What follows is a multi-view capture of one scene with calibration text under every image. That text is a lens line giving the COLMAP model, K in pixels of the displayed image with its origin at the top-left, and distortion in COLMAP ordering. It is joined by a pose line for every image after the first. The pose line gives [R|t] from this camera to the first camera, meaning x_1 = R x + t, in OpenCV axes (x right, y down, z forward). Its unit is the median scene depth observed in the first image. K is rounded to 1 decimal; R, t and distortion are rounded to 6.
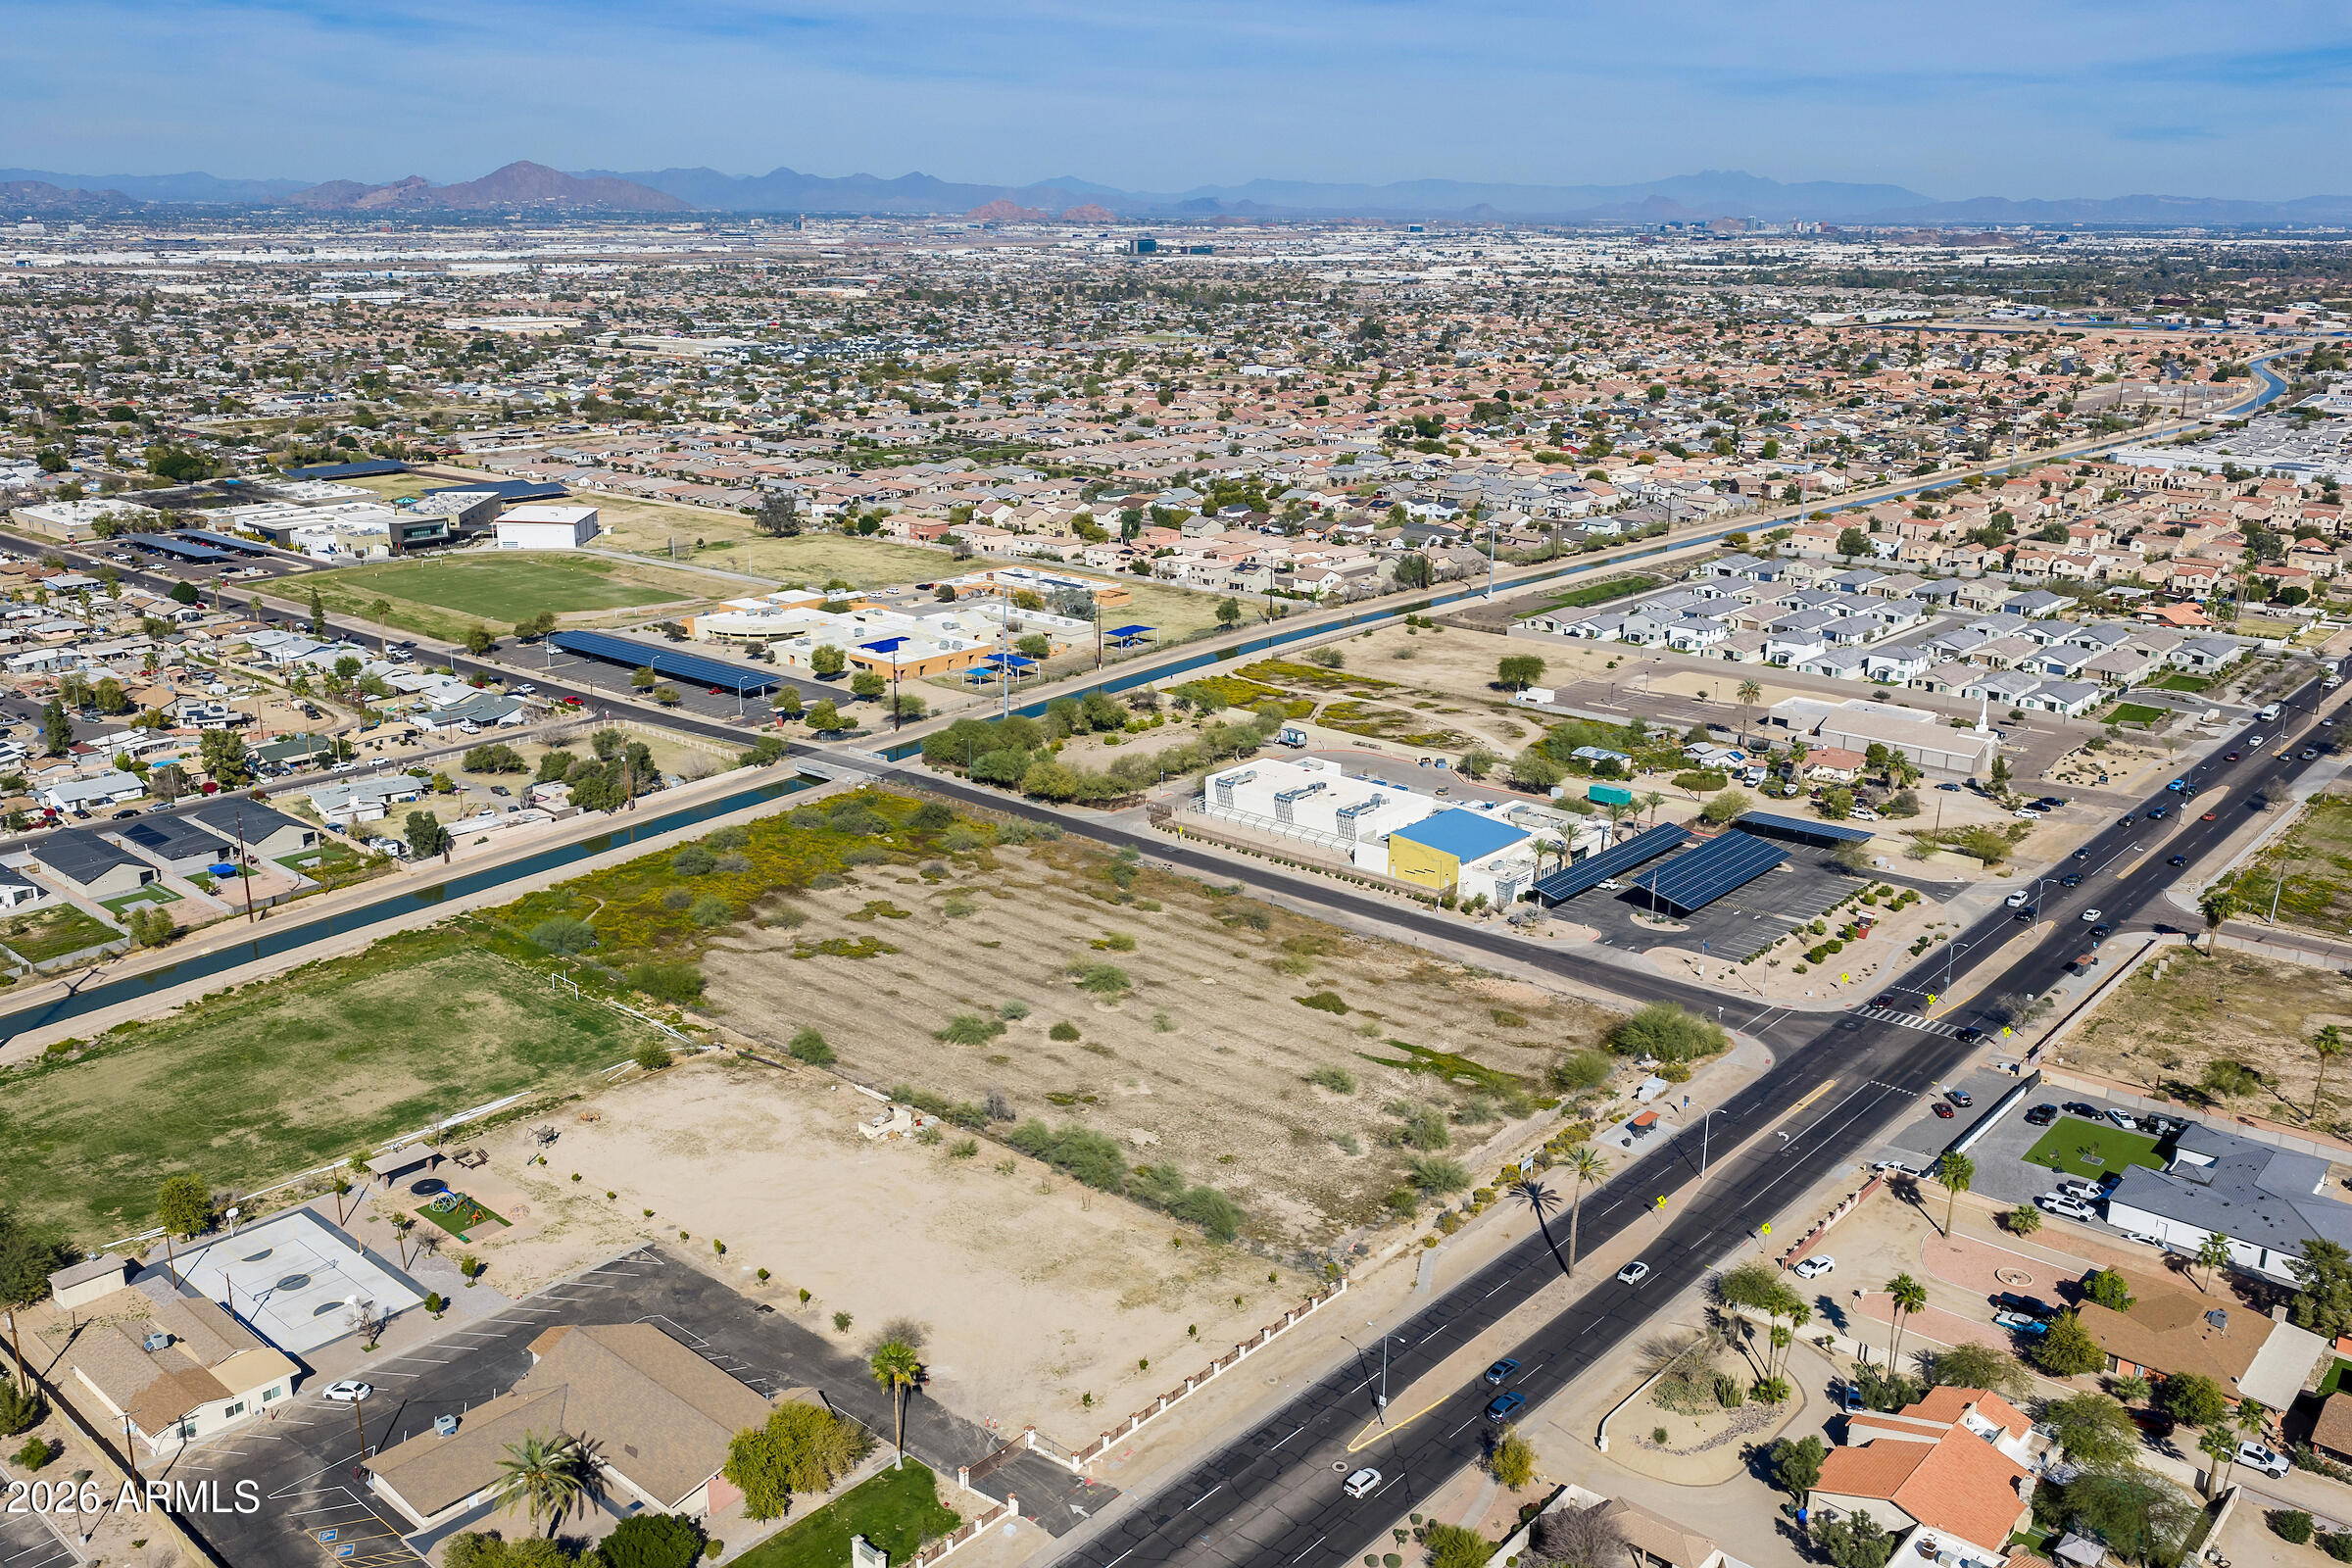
lens RADIAL K [[1945.8, 0, 1174.0], [0, 1945.8, 784.2], [0, 0, 1]] dist [0.020074, -0.031732]
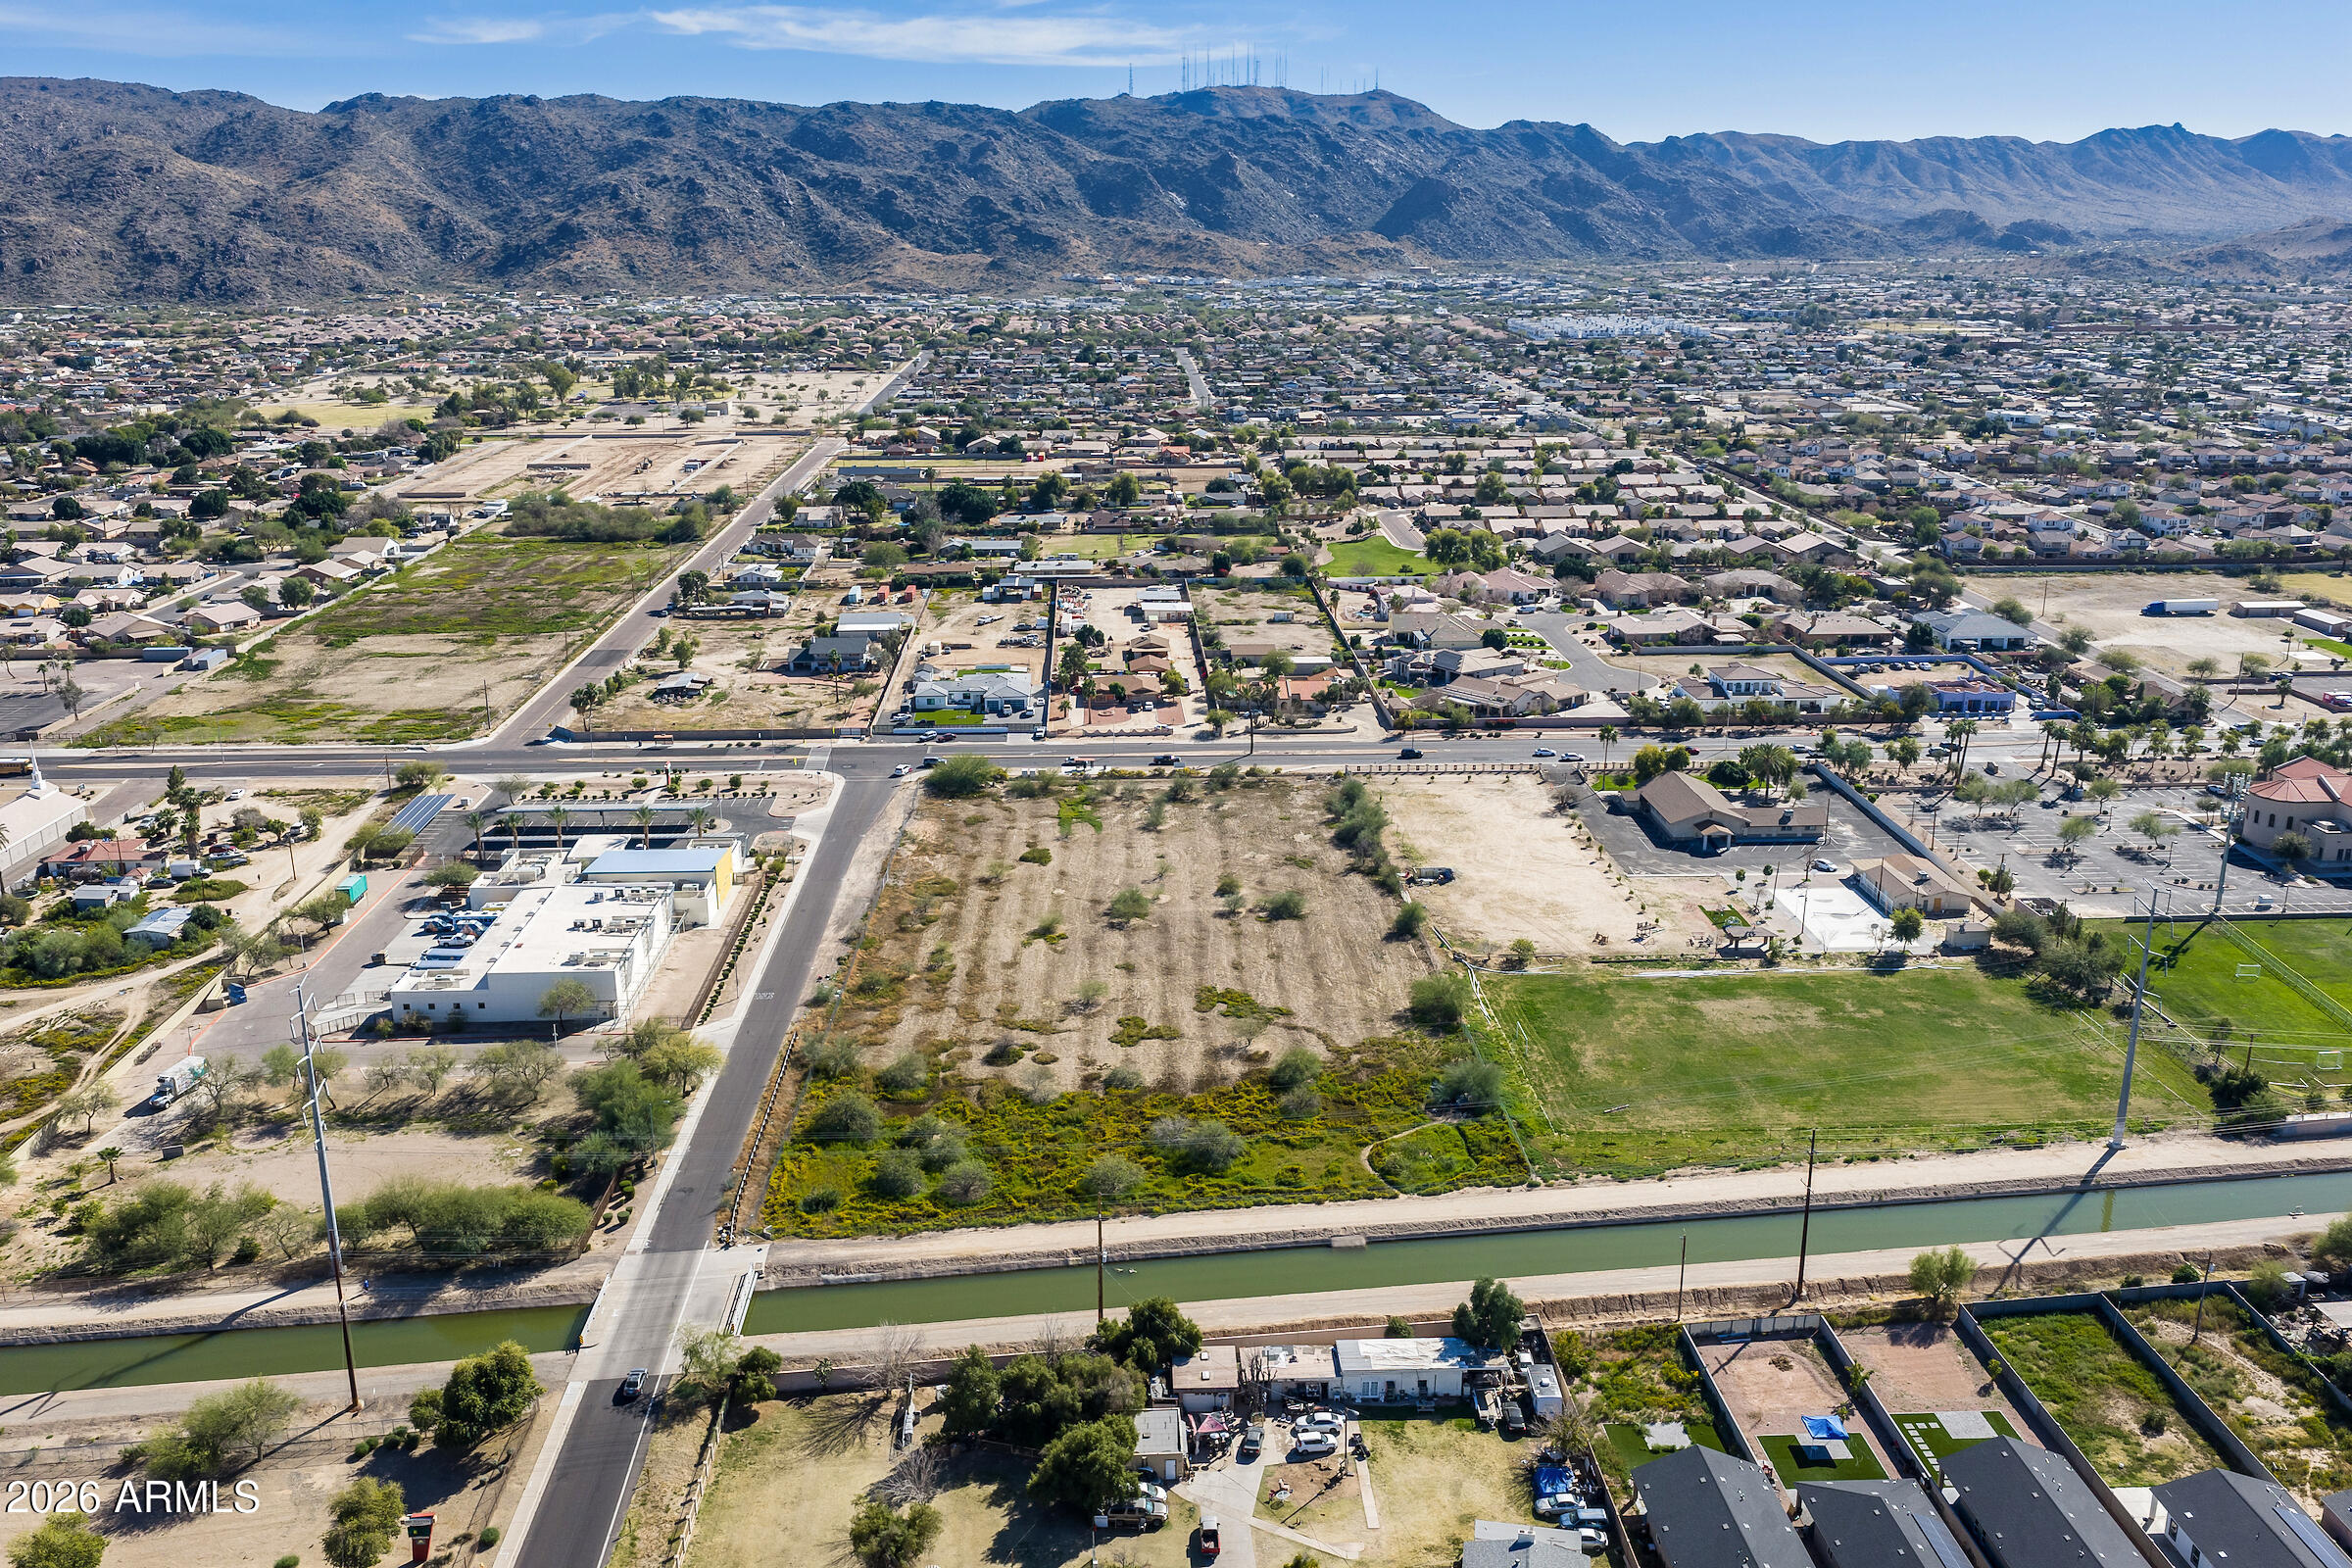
lens RADIAL K [[1945.8, 0, 1169.3], [0, 1945.8, 787.9], [0, 0, 1]] dist [0.020074, -0.031732]
pose [[-0.687394, -0.205847, 0.696503, -0.776488], [0.204585, 0.865282, 0.457638, -0.443126], [-0.696875, 0.457071, -0.552676, 1.482879]]
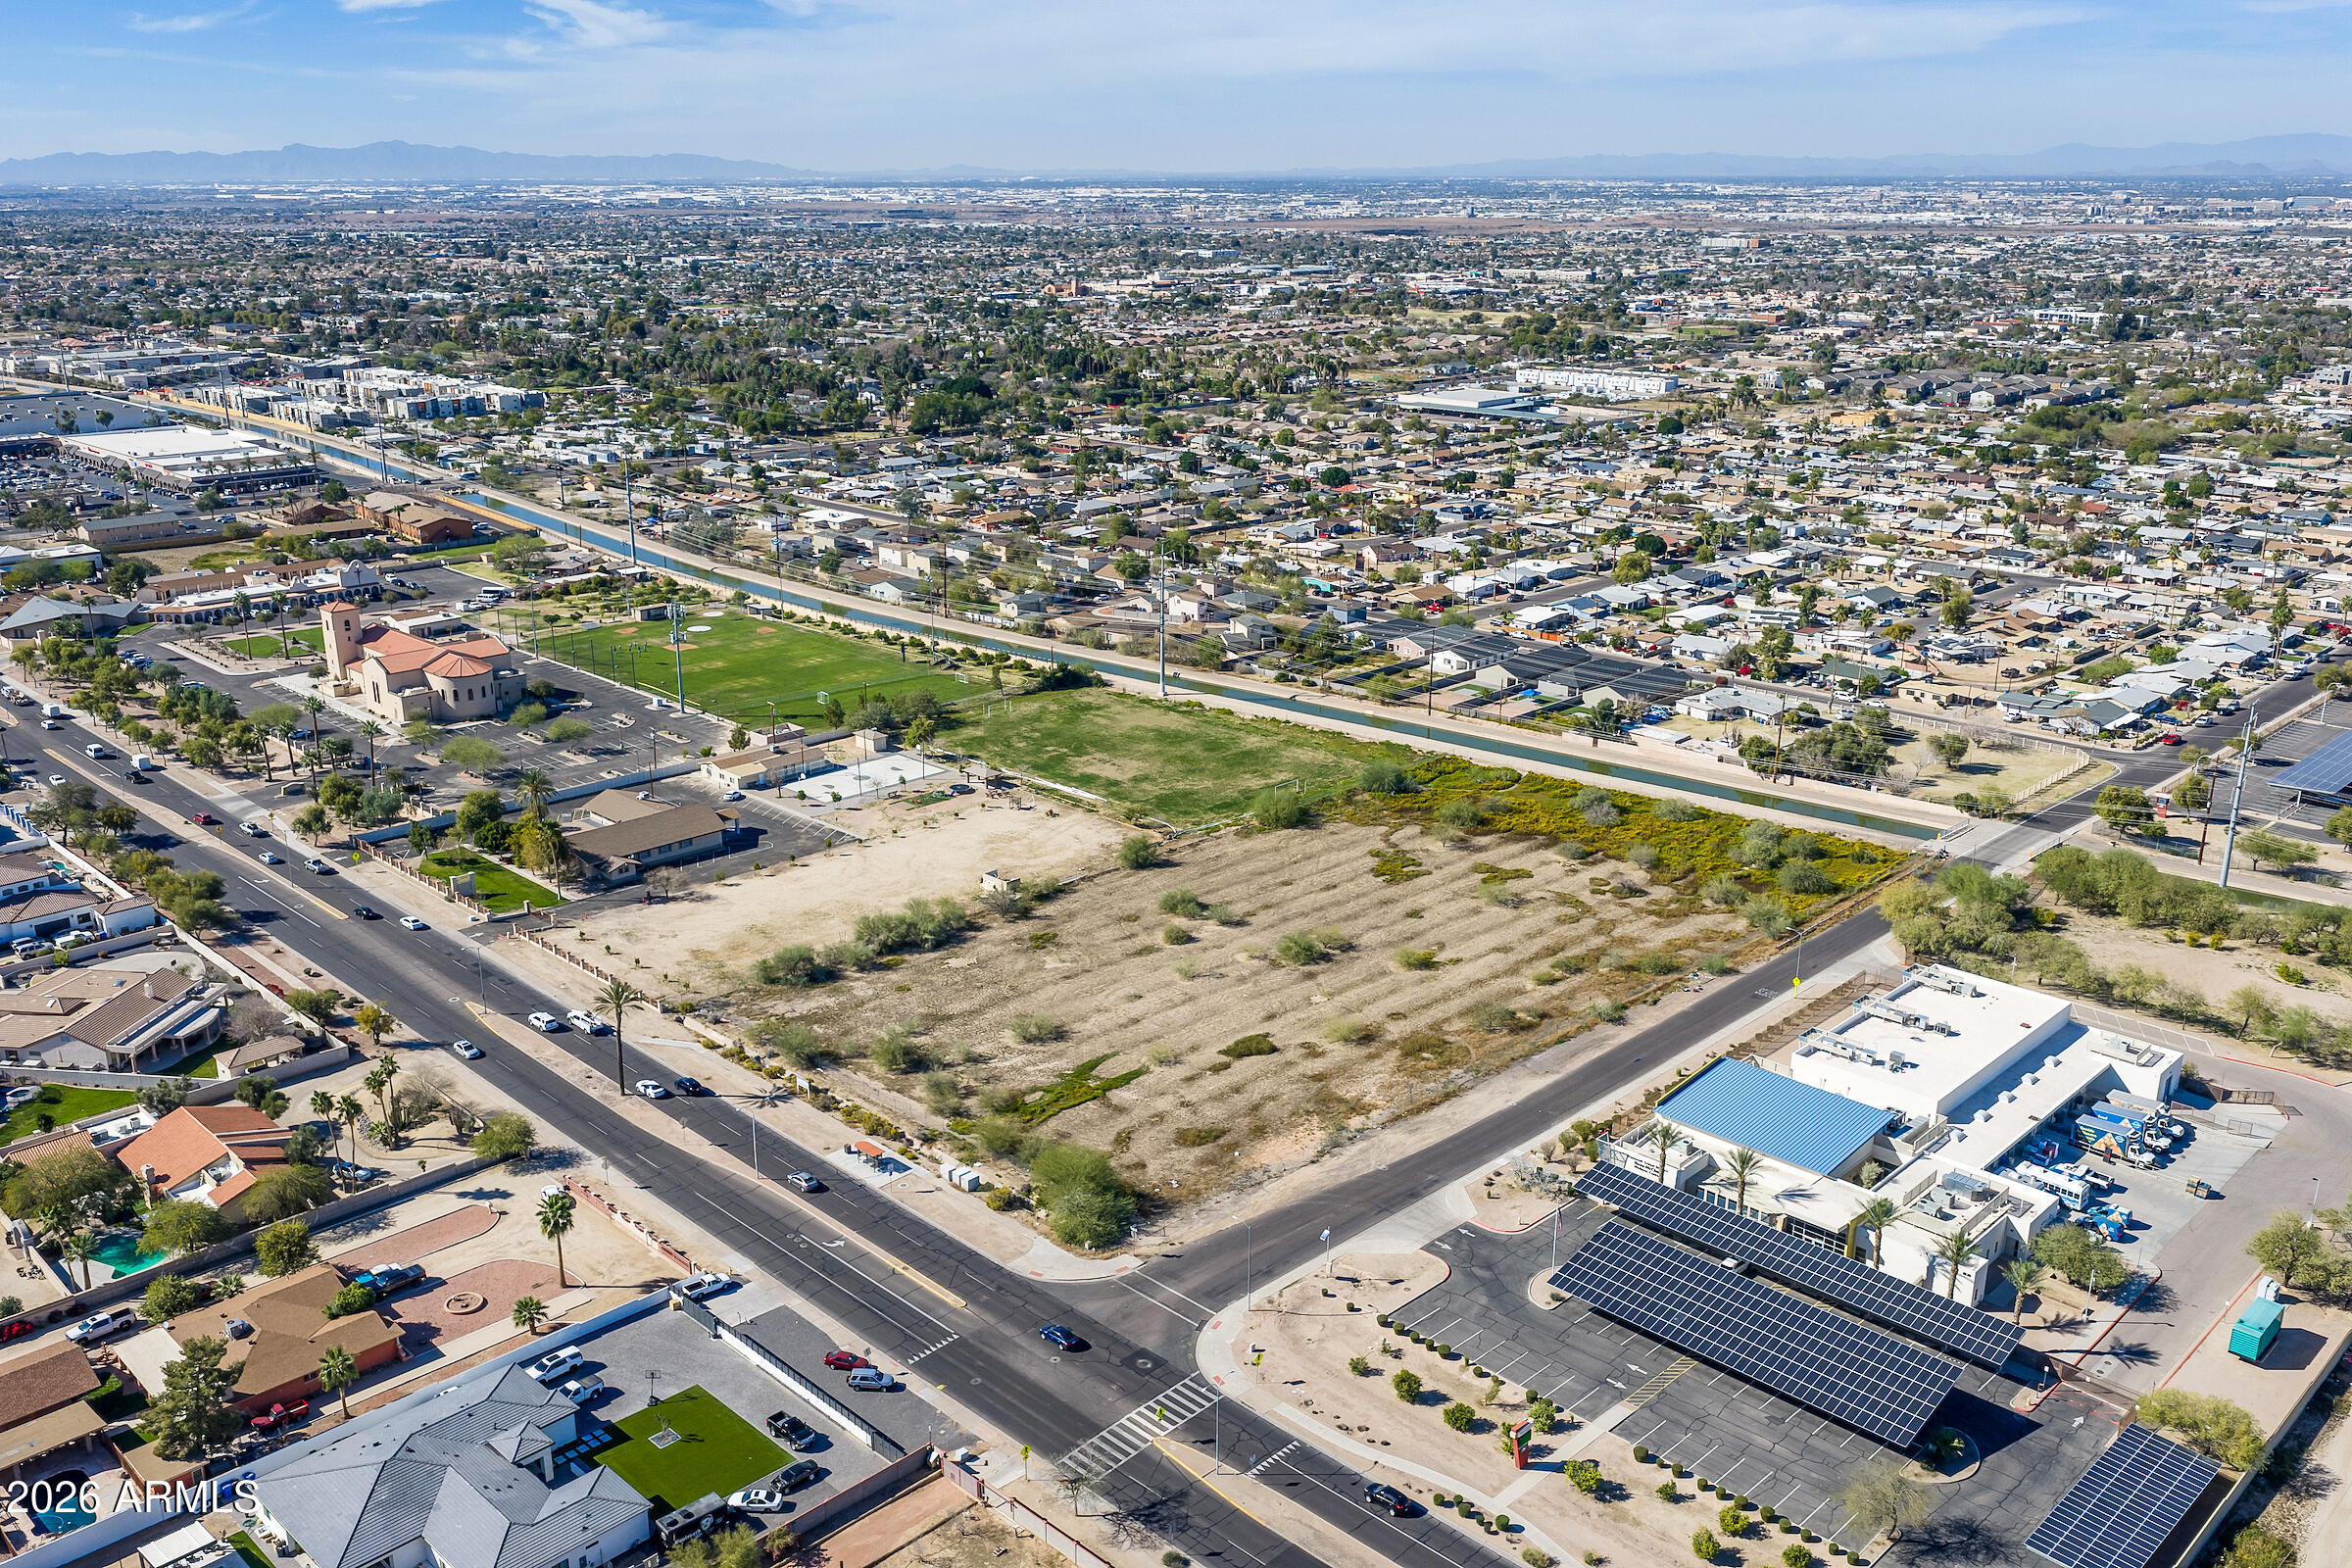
lens RADIAL K [[1945.8, 0, 1174.8], [0, 1945.8, 794.0], [0, 0, 1]] dist [0.020074, -0.031732]
pose [[-0.059327, 0.298128, -0.952680, 0.832563], [-0.282720, 0.910267, 0.302462, -0.236933], [0.957366, 0.287286, 0.030284, 0.831457]]
